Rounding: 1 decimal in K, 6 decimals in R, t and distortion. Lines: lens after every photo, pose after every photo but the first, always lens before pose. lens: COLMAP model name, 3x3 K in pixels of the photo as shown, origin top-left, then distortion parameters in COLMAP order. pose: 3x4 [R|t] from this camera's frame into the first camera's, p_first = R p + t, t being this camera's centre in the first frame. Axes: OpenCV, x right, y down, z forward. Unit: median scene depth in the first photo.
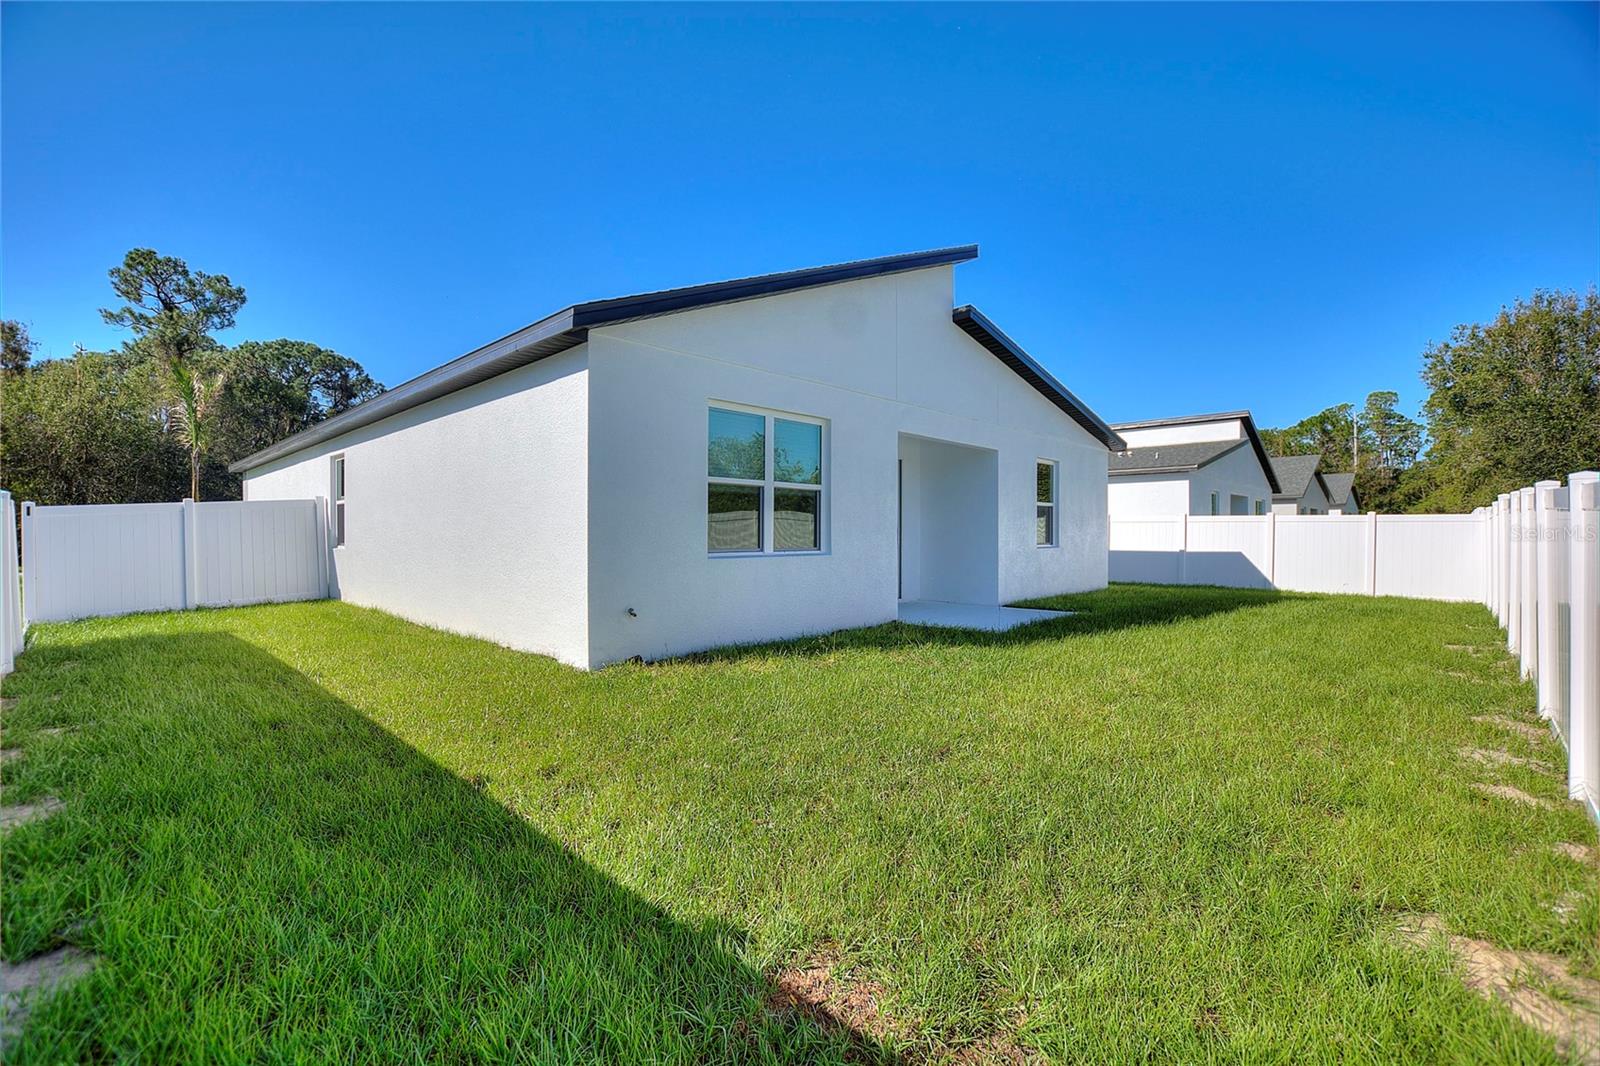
lens RADIAL K [[707.5, 0, 800.0], [0, 707.5, 533.0], [0, 0, 1]] dist [-0.068273, 0.000007]
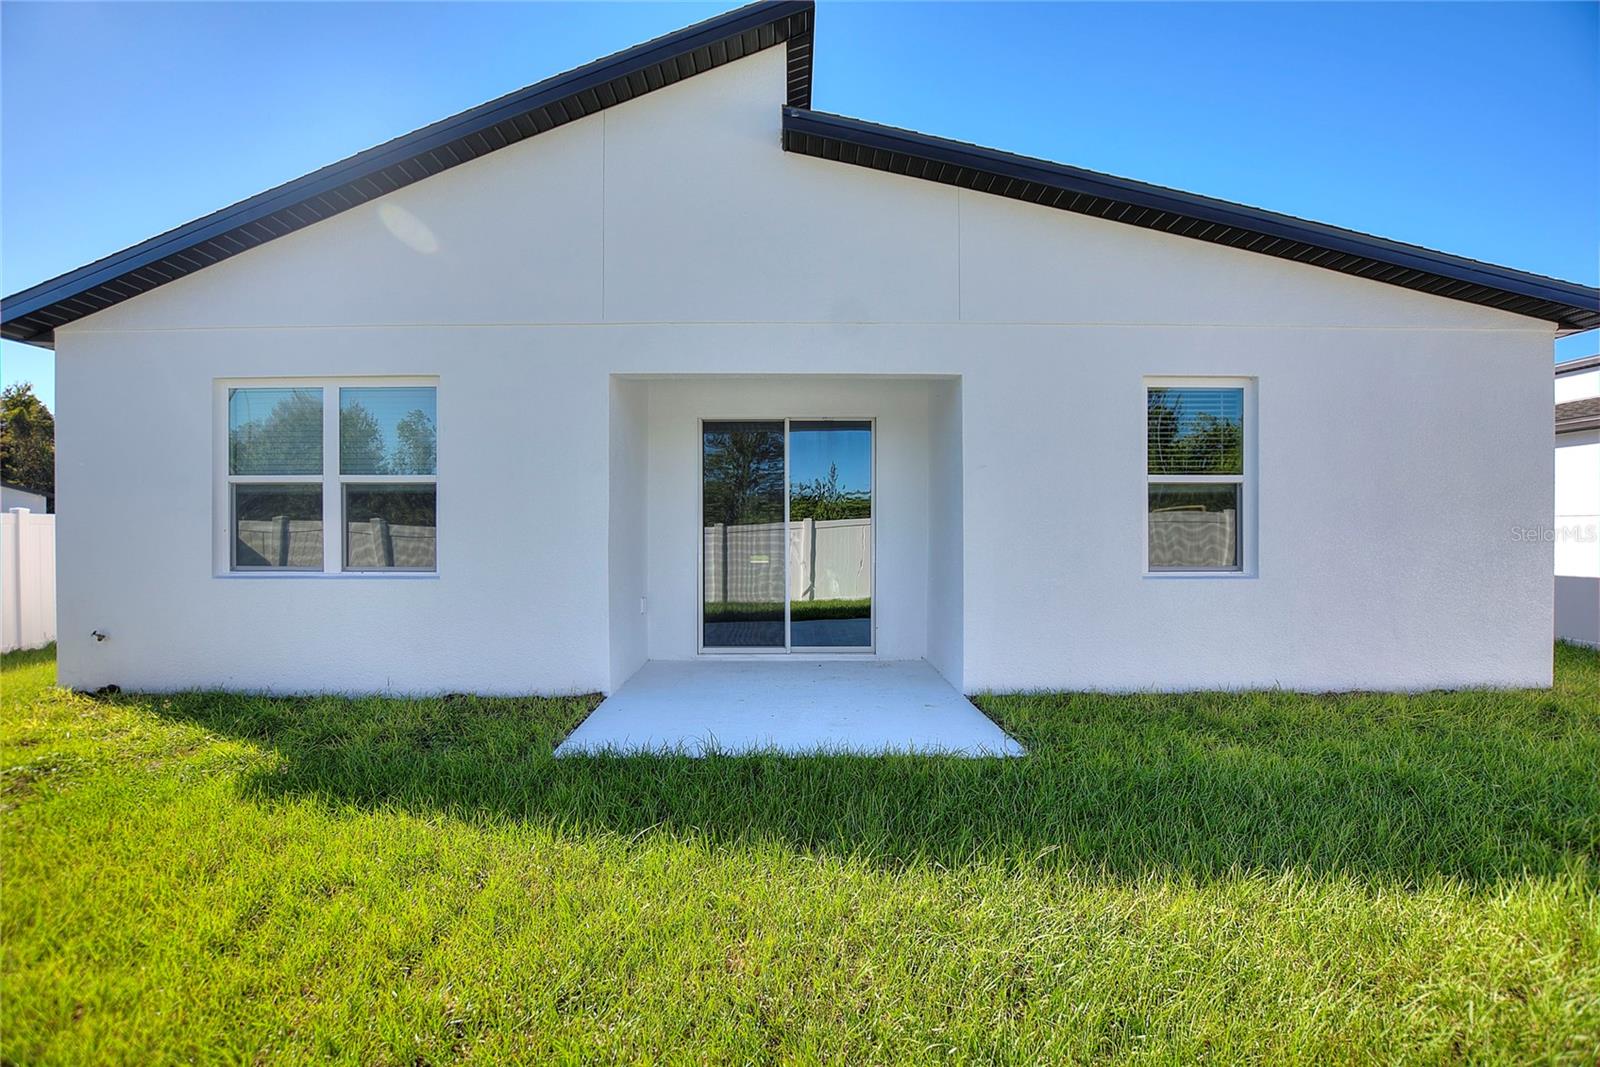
lens RADIAL K [[686.4, 0, 708.3], [0, 686.4, 540.4], [0, 0, 1]] dist [-0.000060, -0.000025]
pose [[0.679304, -0.002039, -0.733854, 0.714622], [-0.002779, 0.999982, -0.005350, -0.003189], [0.733851, 0.005674, 0.679286, 0.778333]]
